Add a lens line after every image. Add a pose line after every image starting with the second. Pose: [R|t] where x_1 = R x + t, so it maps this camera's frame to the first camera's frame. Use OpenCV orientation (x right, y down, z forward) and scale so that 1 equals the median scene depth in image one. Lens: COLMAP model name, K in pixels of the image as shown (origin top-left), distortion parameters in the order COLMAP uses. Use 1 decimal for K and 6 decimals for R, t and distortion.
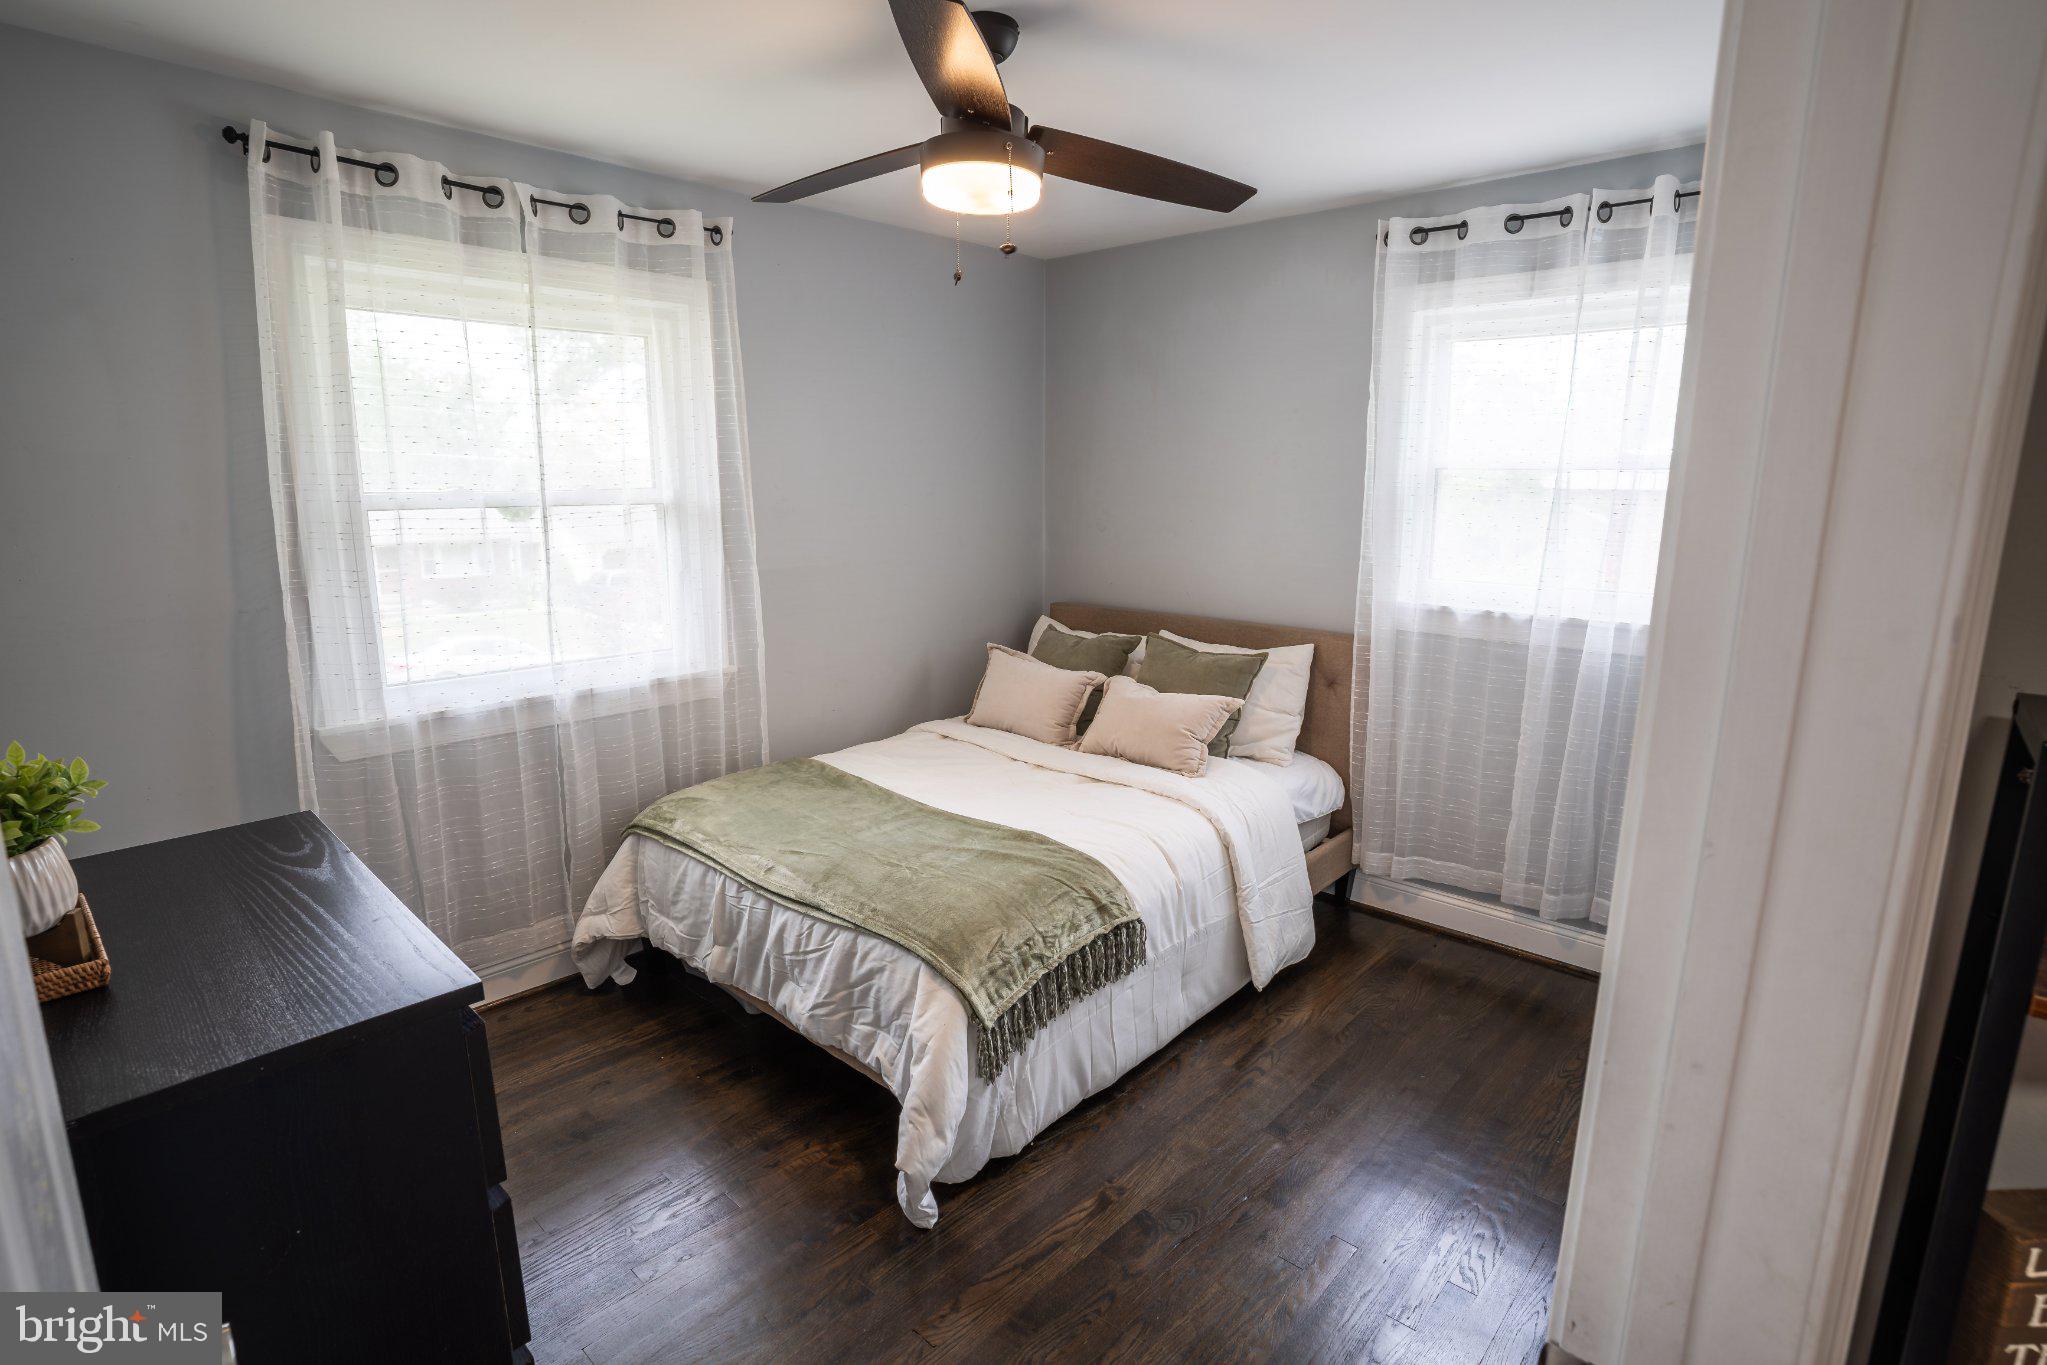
lens RADIAL K [[1046.3, 0, 1028.1], [0, 1046.3, 673.7], [0, 0, 1]] dist [-0.078249, 0.034215]
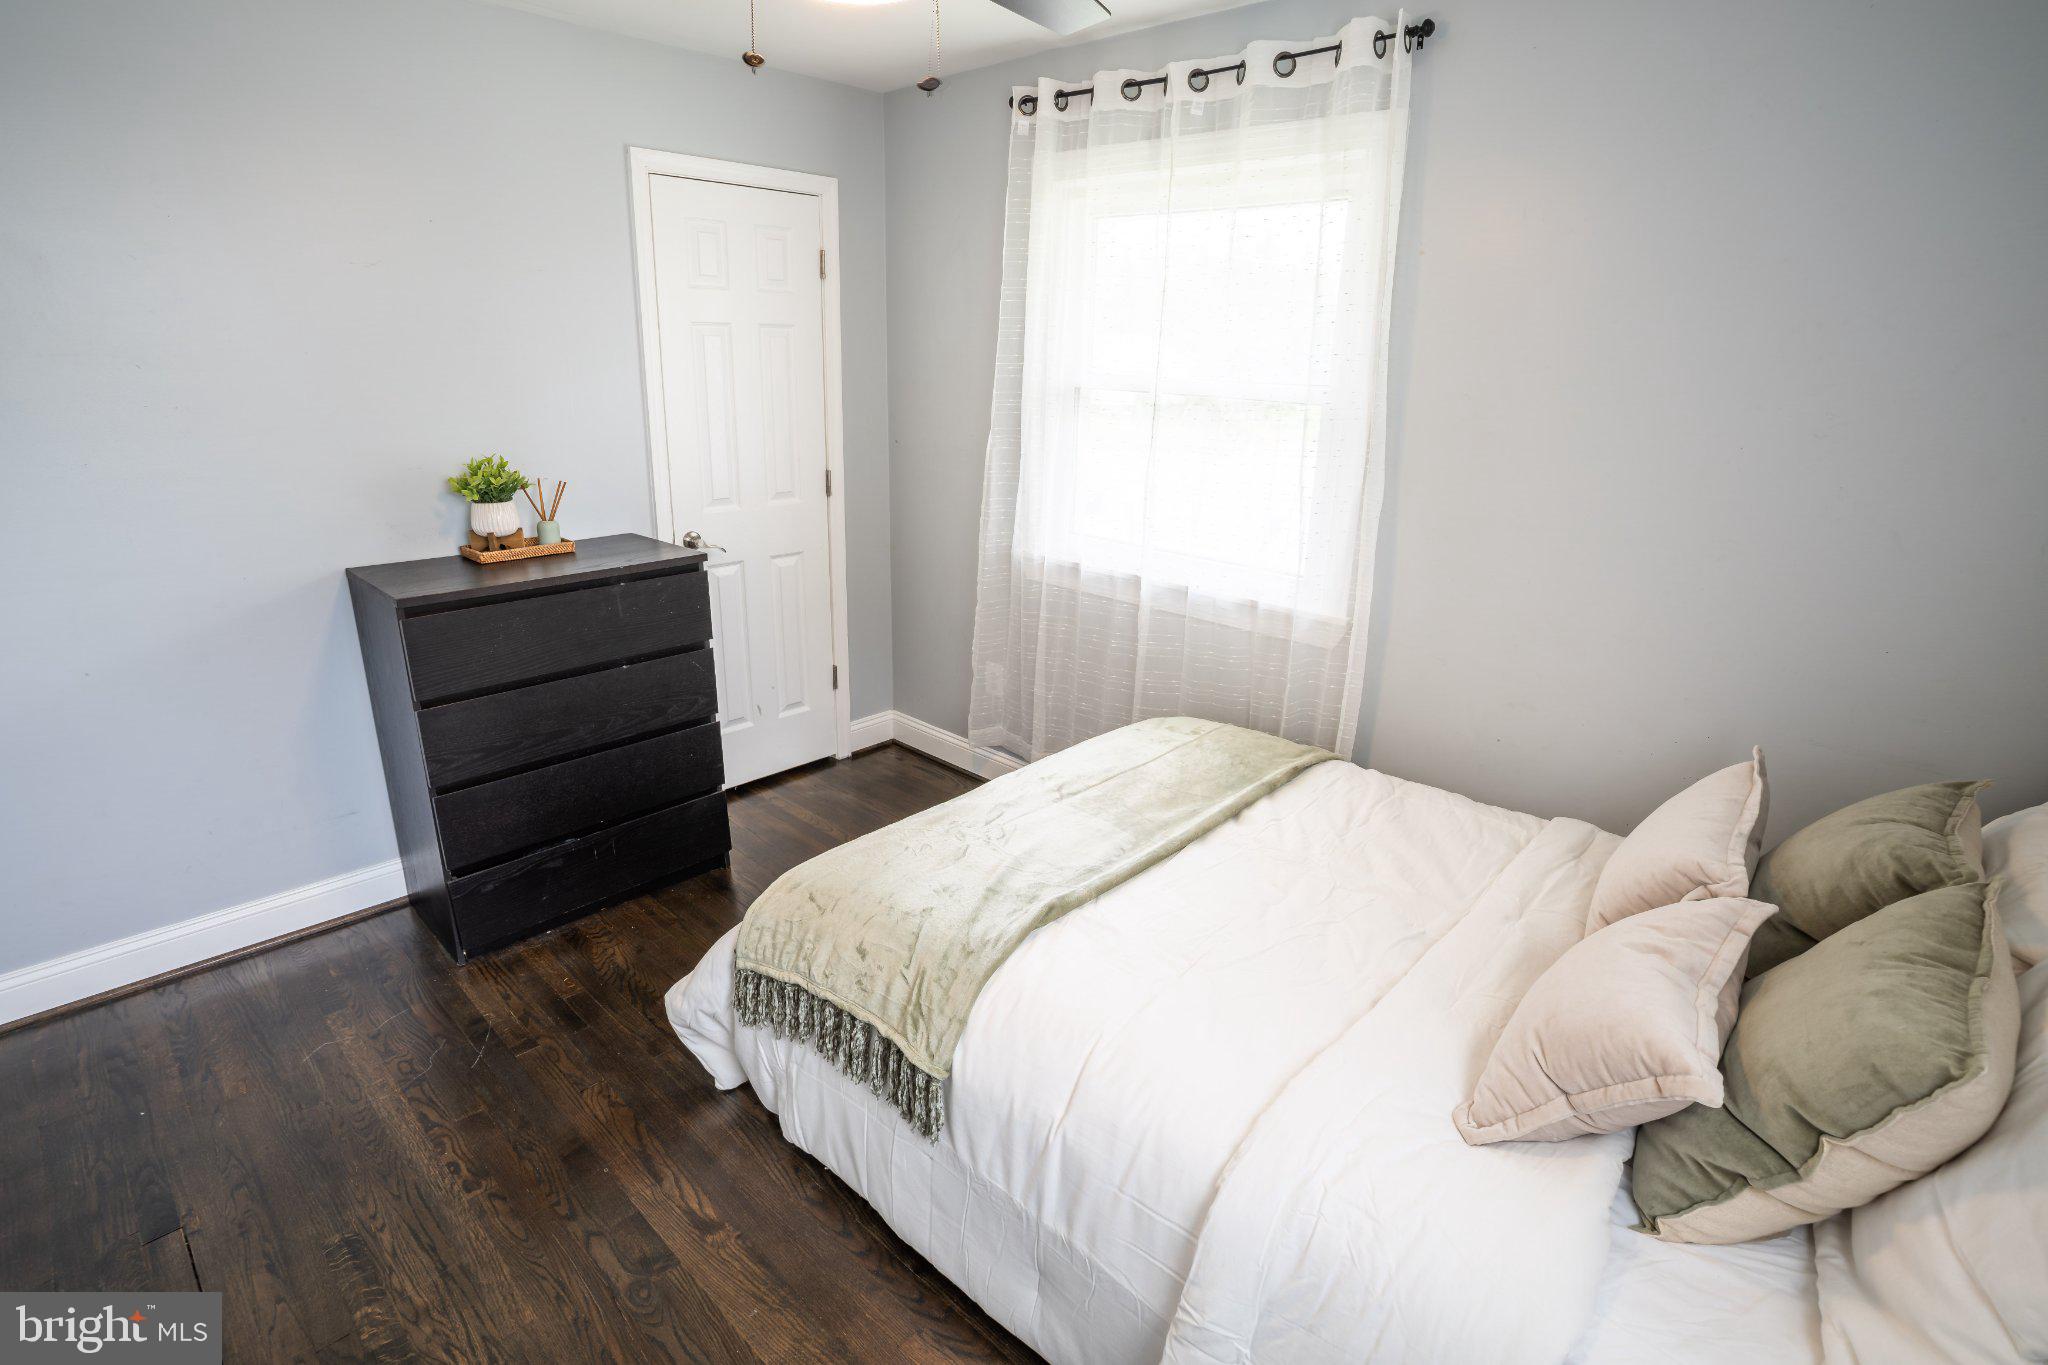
lens RADIAL K [[1003.8, 0, 1025.8], [0, 1003.8, 677.2], [0, 0, 1]] dist [-0.070202, 0.028056]
pose [[-0.030781, 0.309639, -0.950356, 0.575570], [-0.207663, 0.928078, 0.309107, -0.187630], [0.977716, 0.206869, 0.035733, 0.921290]]
